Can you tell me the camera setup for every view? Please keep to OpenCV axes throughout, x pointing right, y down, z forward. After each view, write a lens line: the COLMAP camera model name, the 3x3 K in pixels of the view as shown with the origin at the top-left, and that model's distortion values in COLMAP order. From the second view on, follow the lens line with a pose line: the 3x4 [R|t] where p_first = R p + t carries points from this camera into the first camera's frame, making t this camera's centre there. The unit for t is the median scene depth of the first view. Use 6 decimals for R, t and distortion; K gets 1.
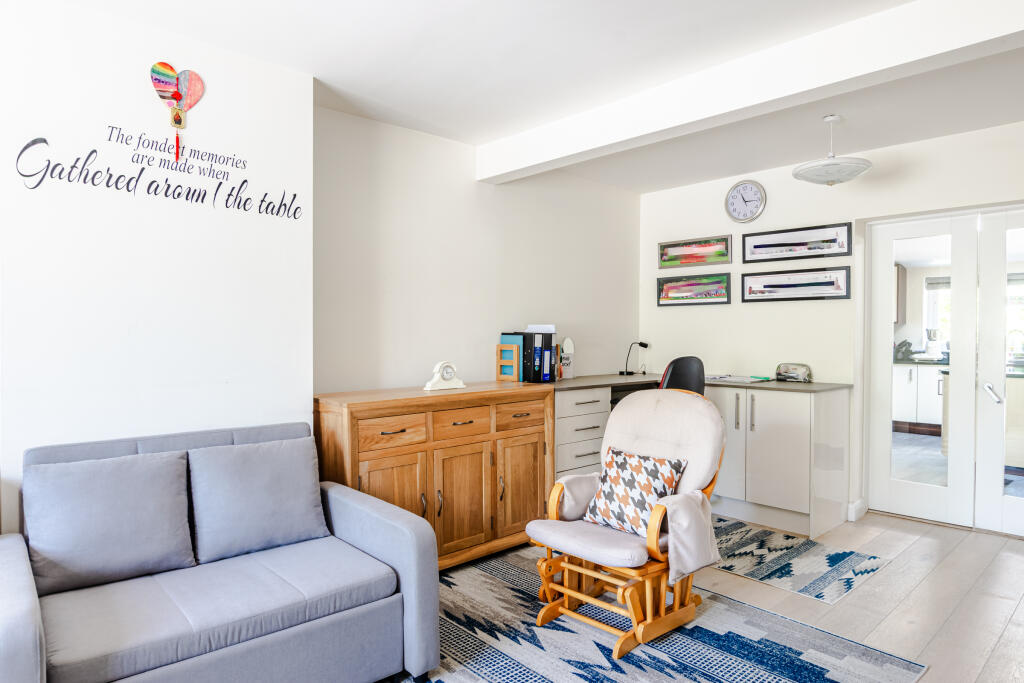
lens RADIAL K [[614.1, 0, 518.6], [0, 614.1, 343.2], [0, 0, 1]] dist [-0.021453, 0.003140]
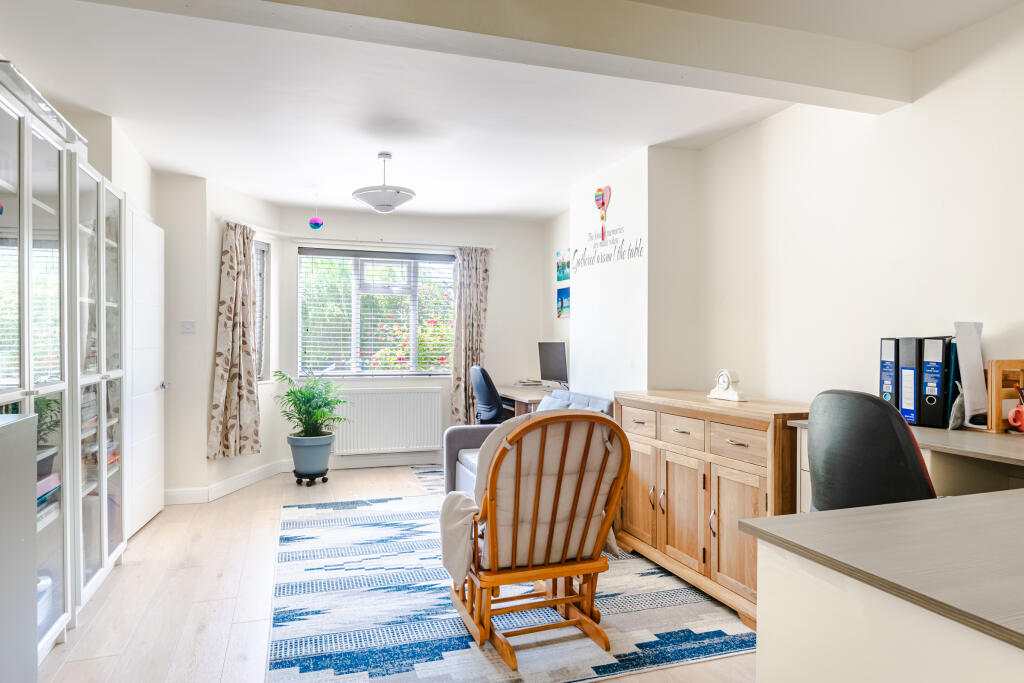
lens RADIAL K [[614.1, 0, 510.7], [0, 614.1, 341.3], [0, 0, 1]] dist [-0.021453, 0.003140]
pose [[-0.392041, -0.000506, -0.919948, 1.141150], [-0.015446, 0.999863, 0.006033, -0.017573], [0.919818, 0.016574, -0.391995, 1.426412]]
